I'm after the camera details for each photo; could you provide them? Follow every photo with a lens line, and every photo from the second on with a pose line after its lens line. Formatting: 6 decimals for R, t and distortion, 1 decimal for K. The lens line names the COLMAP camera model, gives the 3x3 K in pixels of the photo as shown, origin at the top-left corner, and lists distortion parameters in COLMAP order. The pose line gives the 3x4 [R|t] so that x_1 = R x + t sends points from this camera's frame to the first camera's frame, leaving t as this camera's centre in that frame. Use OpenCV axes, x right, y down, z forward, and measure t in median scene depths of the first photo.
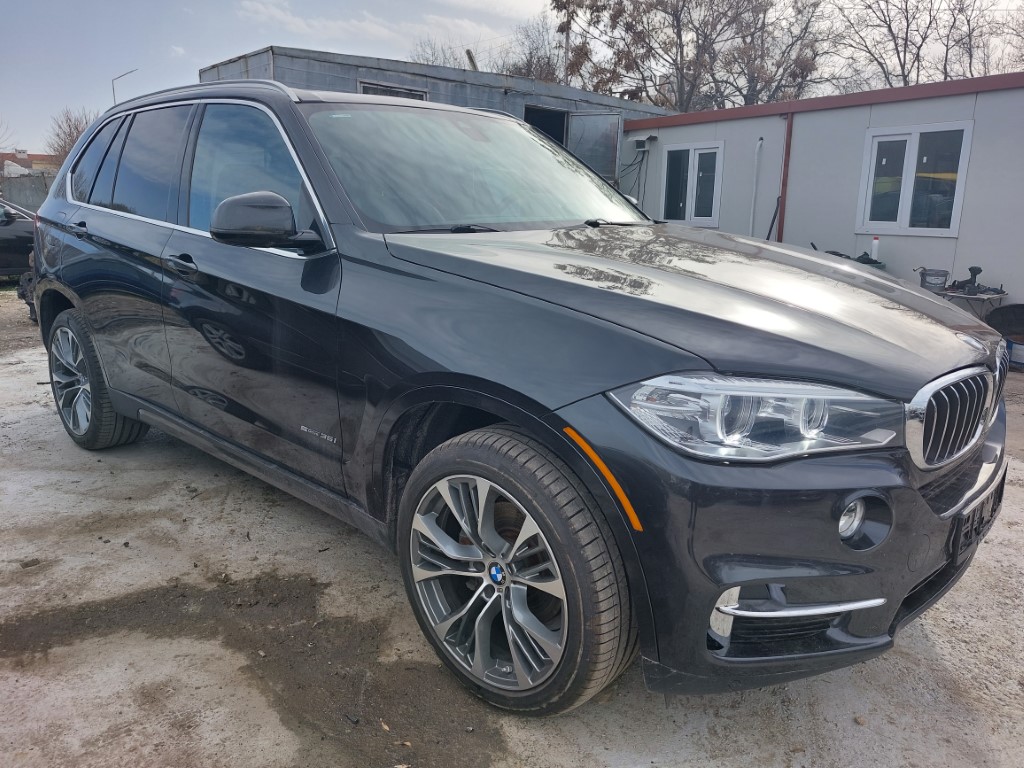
lens RADIAL K [[737.6, 0, 513.9], [0, 737.6, 380.6], [0, 0, 1]] dist [0.055994, -0.055590]
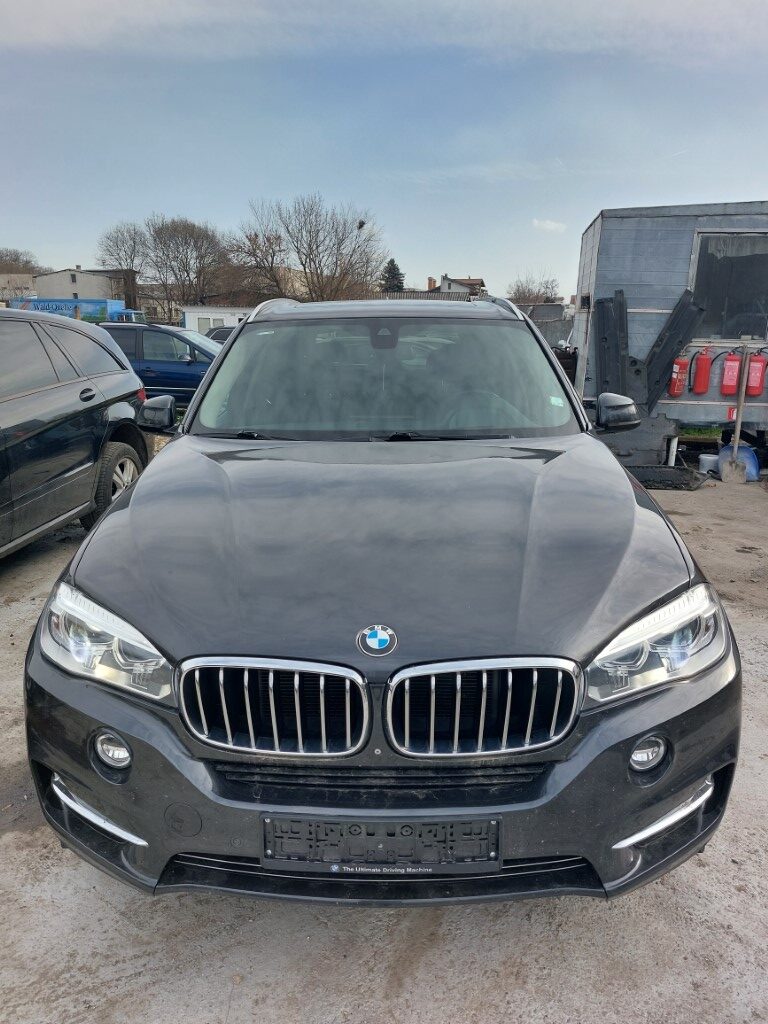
lens RADIAL K [[737.6, 0, 389.1], [0, 737.6, 518.4], [0, 0, 1]] dist [0.055994, -0.055590]
pose [[0.653889, 0.175506, -0.735953, 0.915316], [-0.168228, 0.982099, 0.084736, -0.194737], [0.737651, 0.068400, 0.671709, 0.337341]]
